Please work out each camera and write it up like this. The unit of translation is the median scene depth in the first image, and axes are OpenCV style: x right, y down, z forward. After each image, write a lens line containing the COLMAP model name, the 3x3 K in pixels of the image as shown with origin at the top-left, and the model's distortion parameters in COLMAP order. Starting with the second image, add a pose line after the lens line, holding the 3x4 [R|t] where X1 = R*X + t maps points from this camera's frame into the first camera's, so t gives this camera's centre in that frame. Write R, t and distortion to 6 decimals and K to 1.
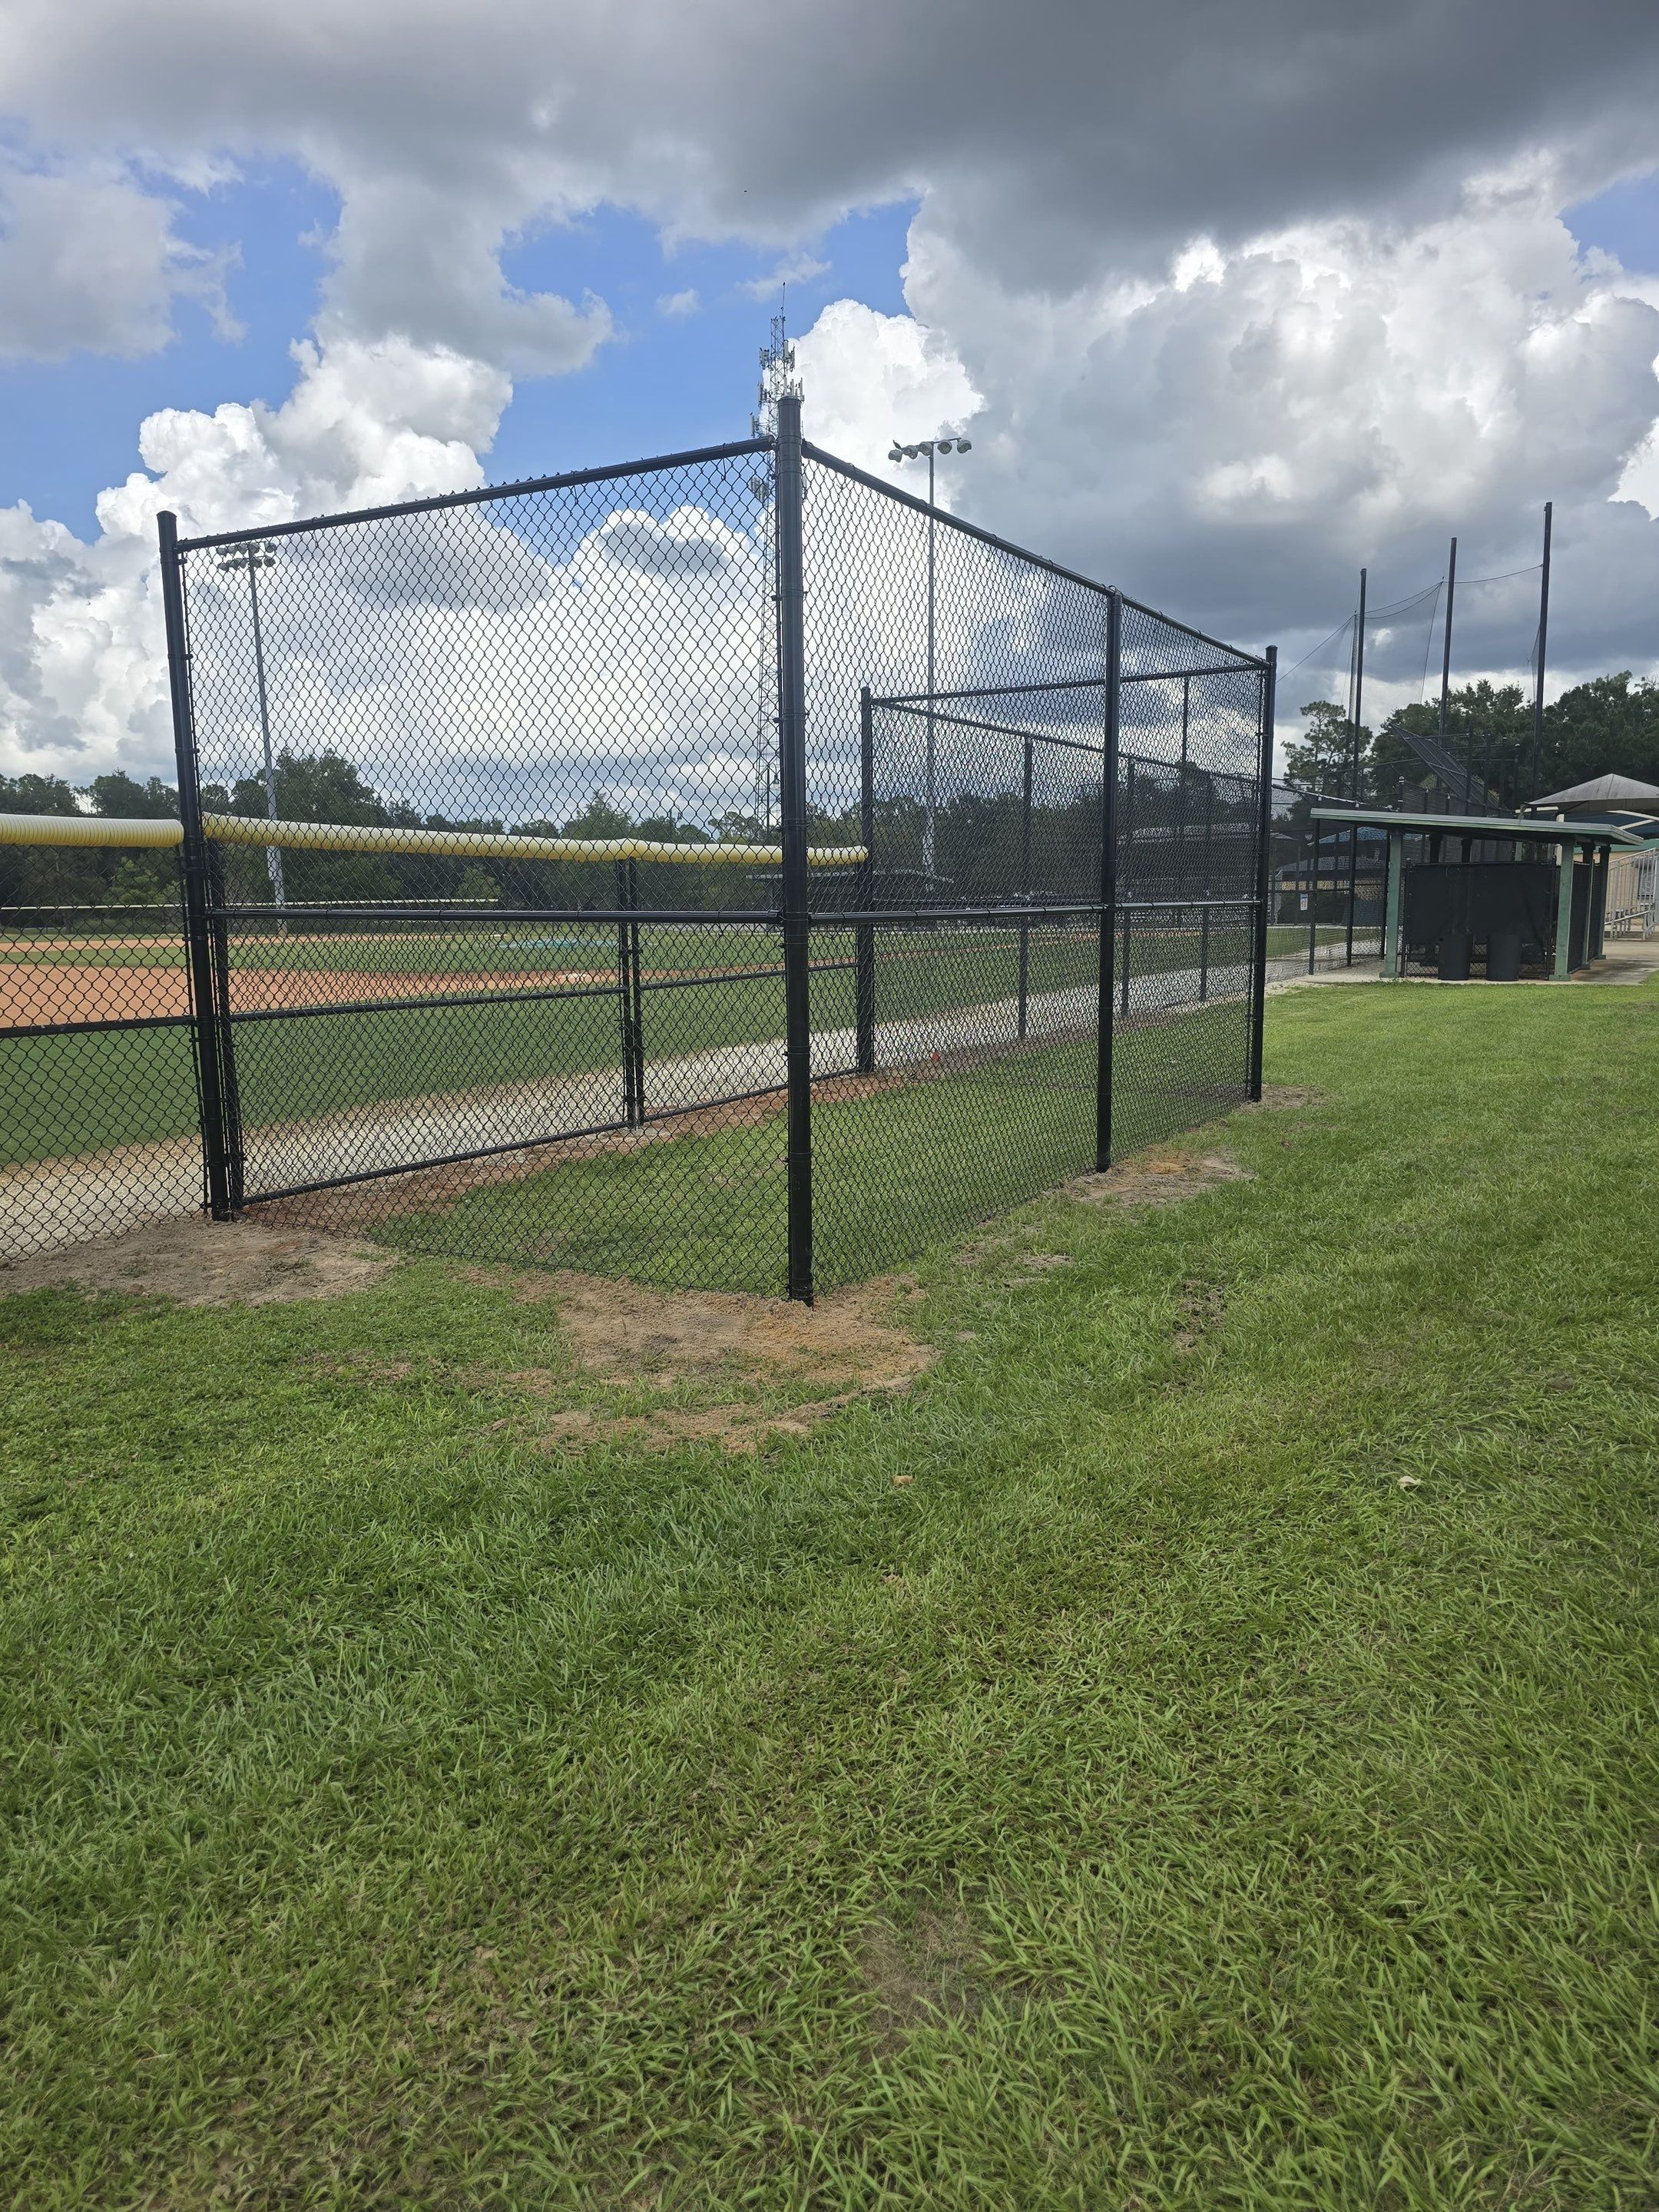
lens RADIAL K [[1515.3, 0, 823.2], [0, 1515.3, 1134.1], [0, 0, 1]] dist [0.062504, -0.055450]
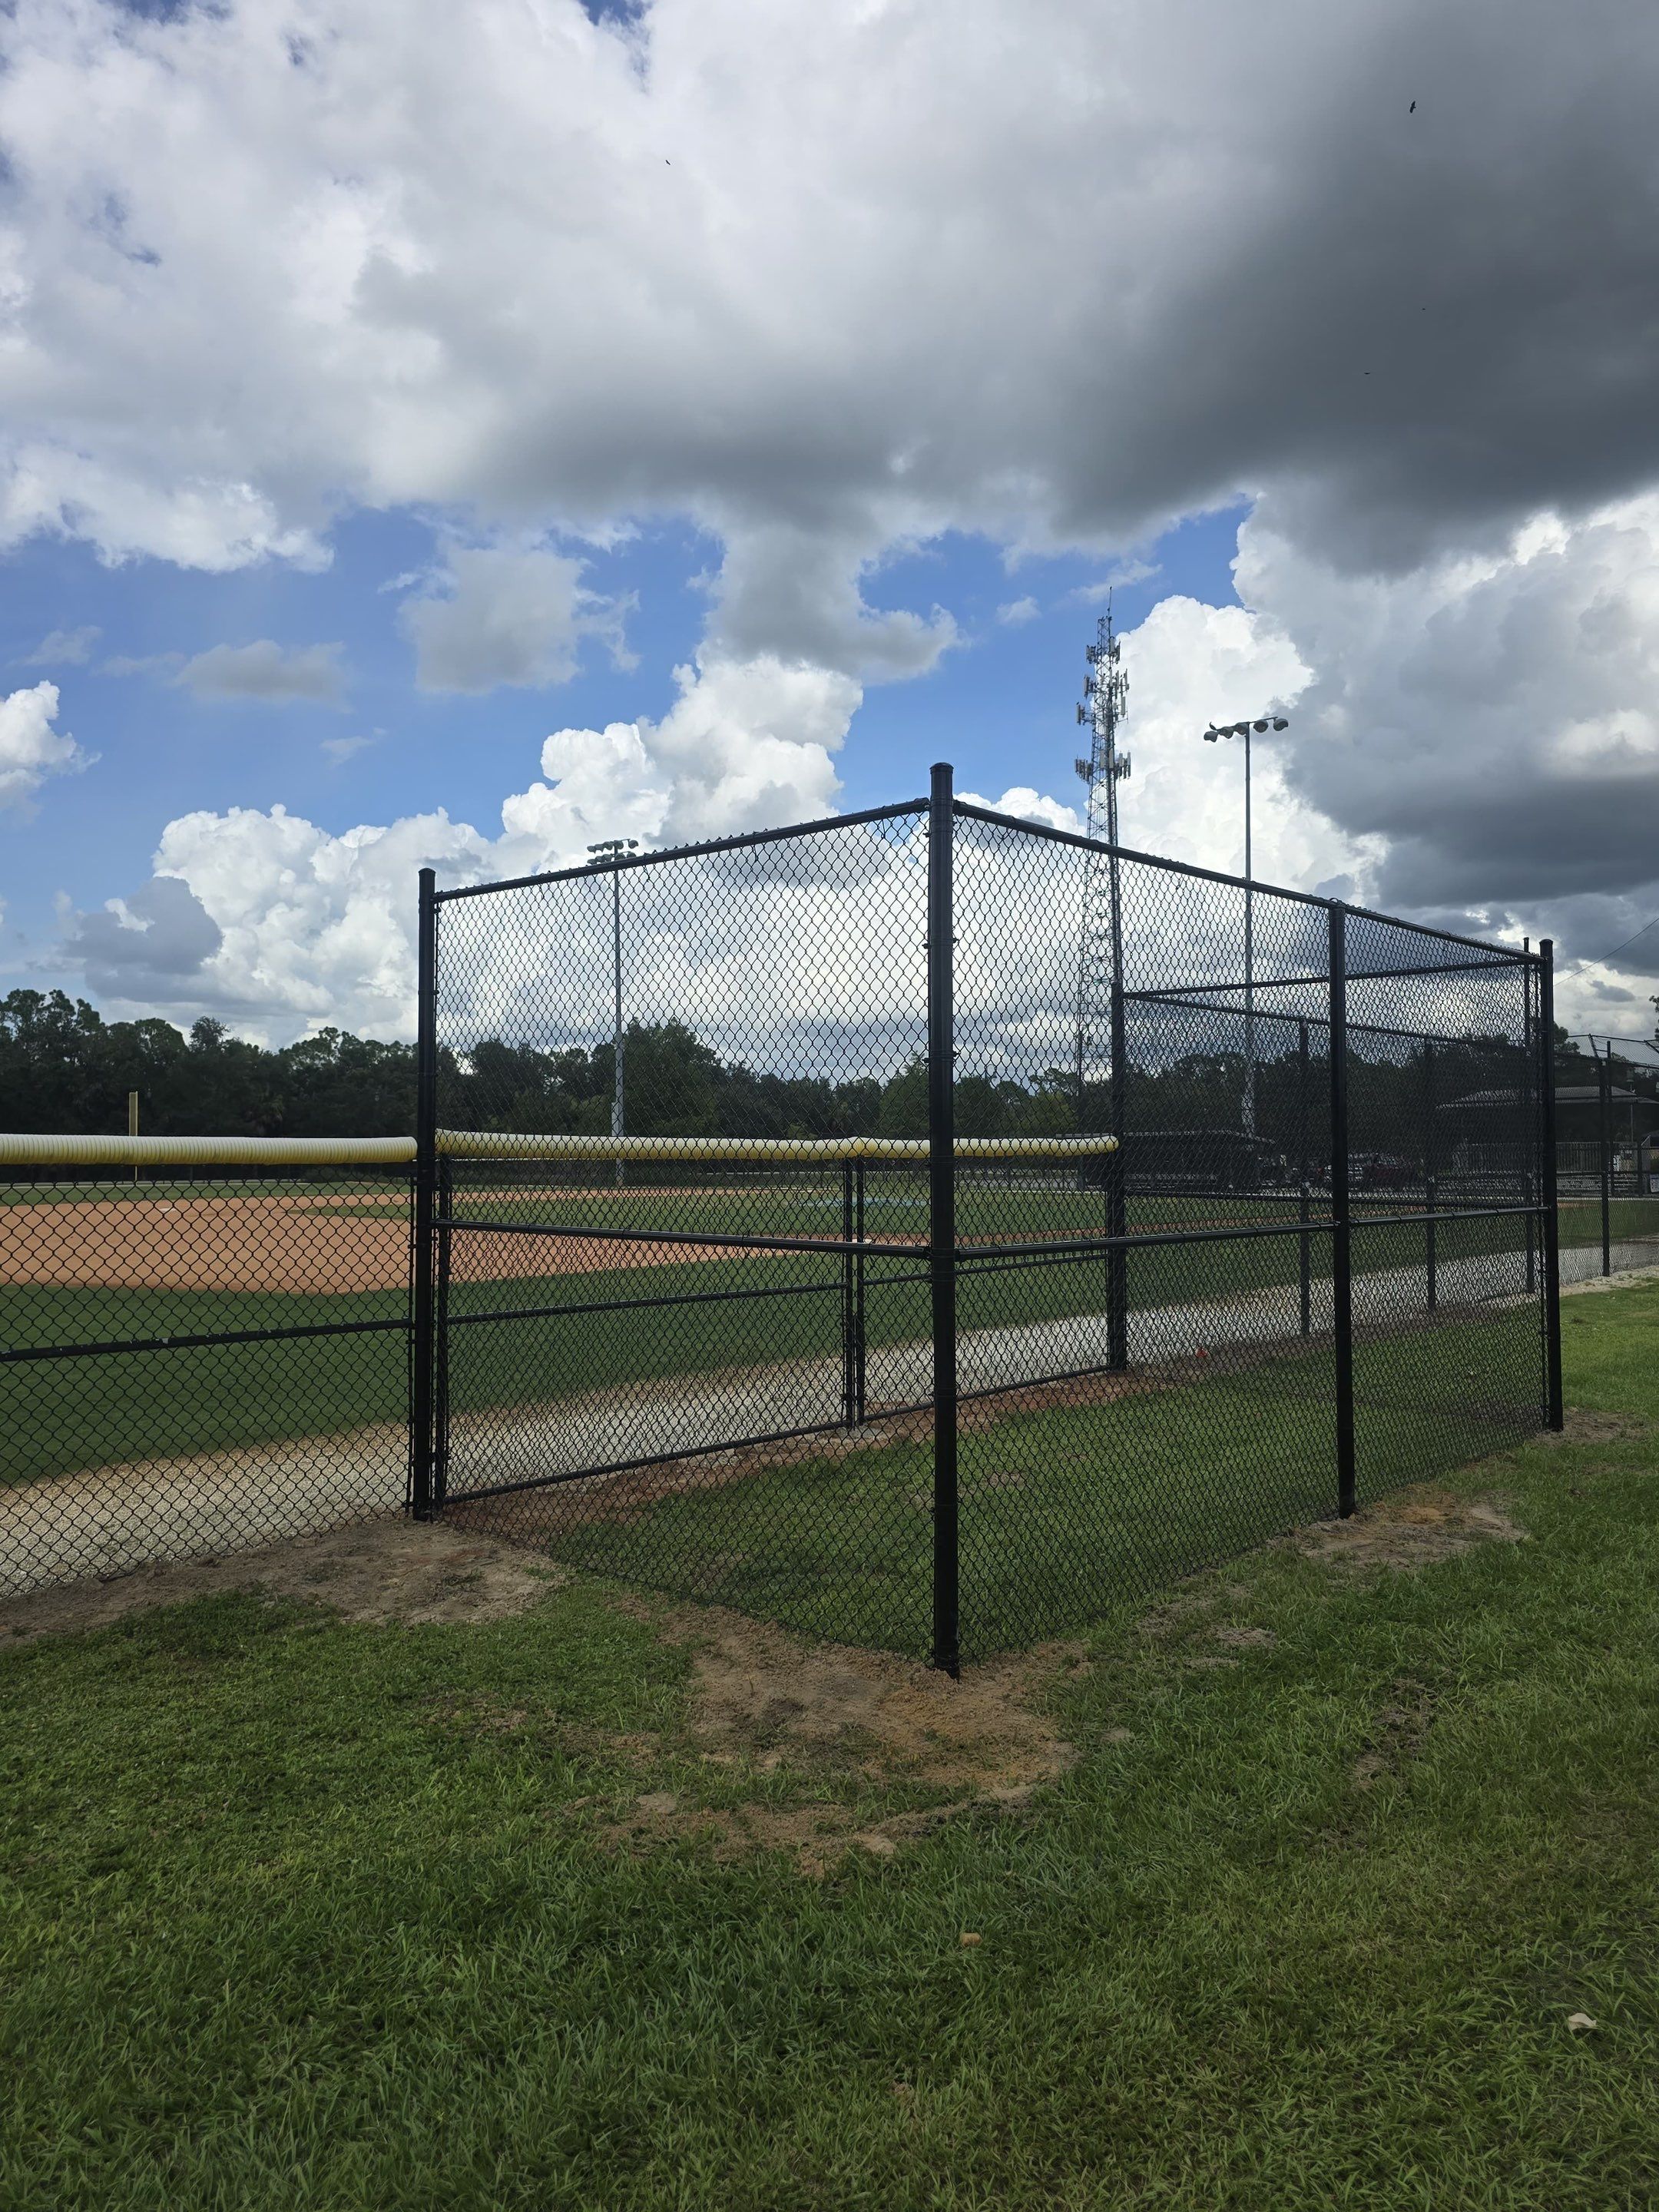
lens RADIAL K [[1515.2, 0, 828.5], [0, 1515.2, 1101.3], [0, 0, 1]] dist [0.060933, -0.059279]
pose [[0.976126, 0.004864, -0.217151, 0.114316], [-0.044069, 0.983391, -0.176070, -0.062566], [0.212688, 0.181437, 0.960127, 0.029614]]
